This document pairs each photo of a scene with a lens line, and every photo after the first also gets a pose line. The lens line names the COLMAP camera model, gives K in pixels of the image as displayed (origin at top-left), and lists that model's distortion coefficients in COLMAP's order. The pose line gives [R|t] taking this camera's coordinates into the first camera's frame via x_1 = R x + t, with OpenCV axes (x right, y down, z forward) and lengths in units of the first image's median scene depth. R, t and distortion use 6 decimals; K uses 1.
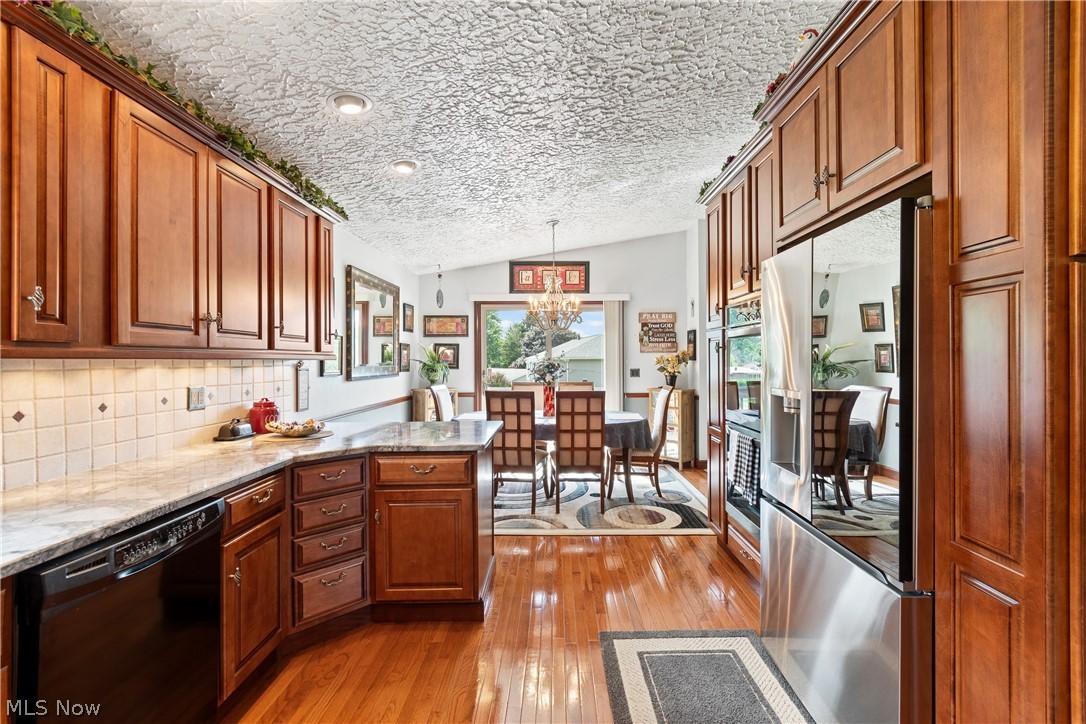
lens RADIAL K [[482.9, 0, 563.0], [0, 482.9, 360.5], [0, 0, 1]] dist [0.003041, -0.002347]
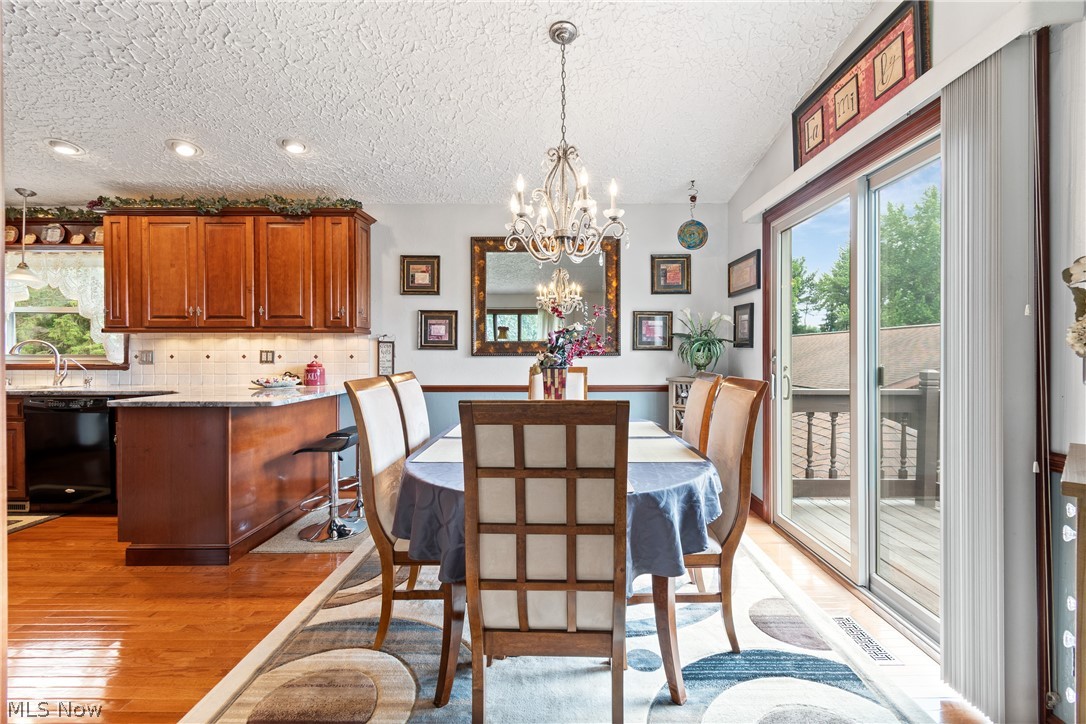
lens RADIAL K [[482.9, 0, 547.7], [0, 482.9, 355.4], [0, 0, 1]] dist [0.003041, -0.002347]
pose [[-0.019272, 0.006982, -0.999790, 0.967237], [0.000641, 0.999975, 0.006971, 0.064624], [0.999814, -0.000507, -0.019276, 2.123533]]
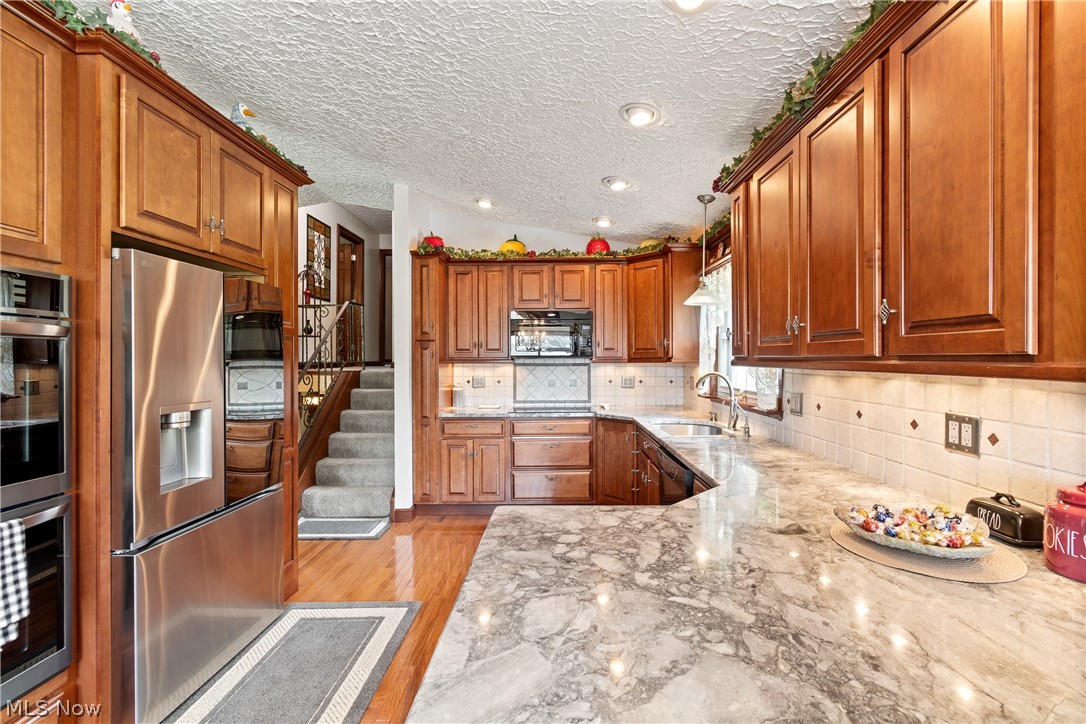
lens RADIAL K [[482.9, 0, 560.7], [0, 482.9, 359.3], [0, 0, 1]] dist [0.003041, -0.002347]
pose [[-0.999902, 0.005522, 0.012834, -0.271494], [0.005546, 0.999983, 0.001832, -0.022055], [-0.012824, 0.001903, -0.999916, 1.705375]]
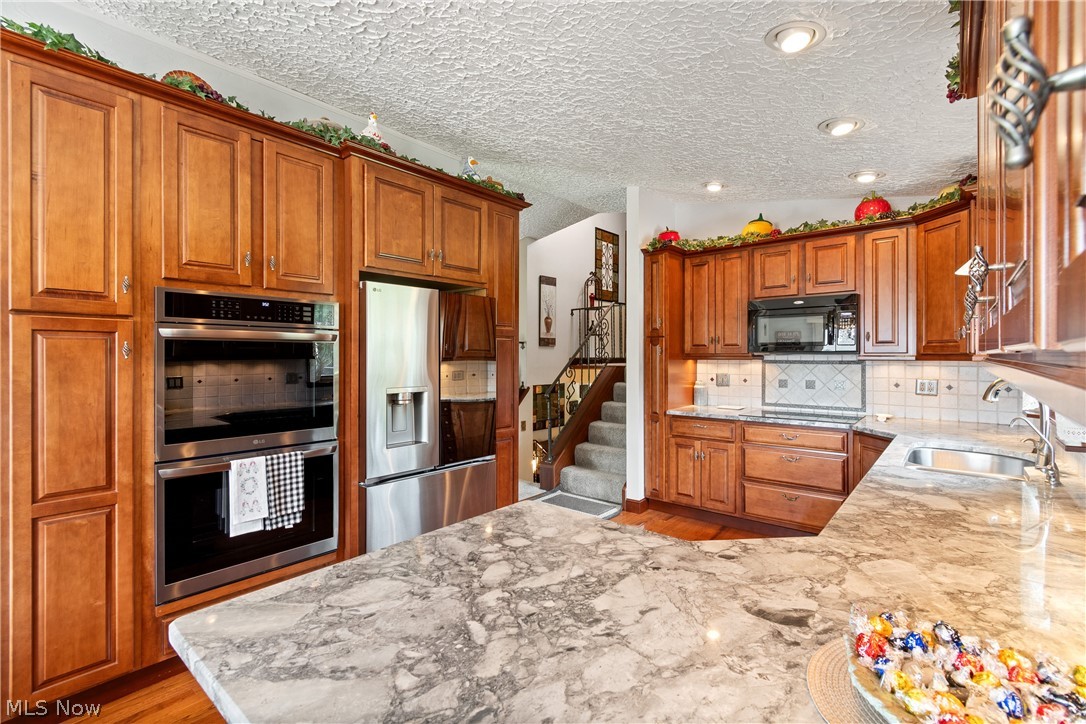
lens RADIAL K [[482.9, 0, 546.0], [0, 482.9, 360.9], [0, 0, 1]] dist [0.003041, -0.002347]
pose [[-0.758094, -0.003114, 0.652138, -0.617153], [0.004458, 0.999940, 0.009957, -0.021437], [-0.652130, 0.010455, -0.758035, 1.547532]]
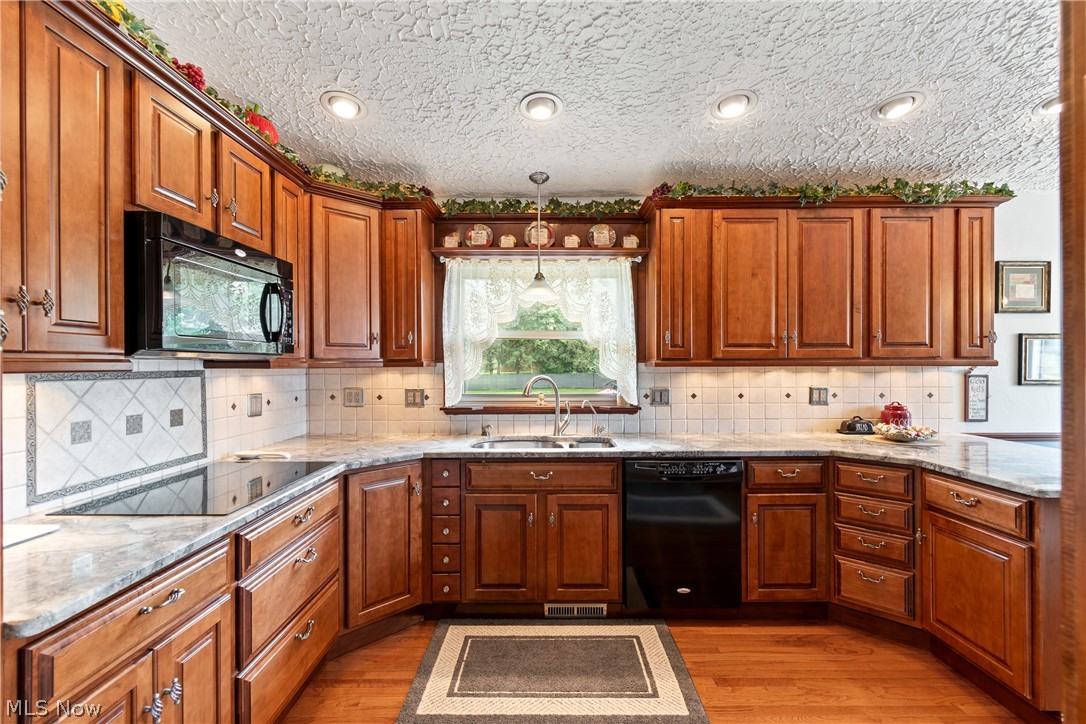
lens RADIAL K [[482.9, 0, 538.7], [0, 482.9, 367.6], [0, 0, 1]] dist [0.003041, -0.002347]
pose [[-0.021151, 0.010819, -0.999718, 0.572321], [0.003445, 0.999936, 0.010748, -0.014236], [0.999770, -0.003217, -0.021187, 0.295642]]
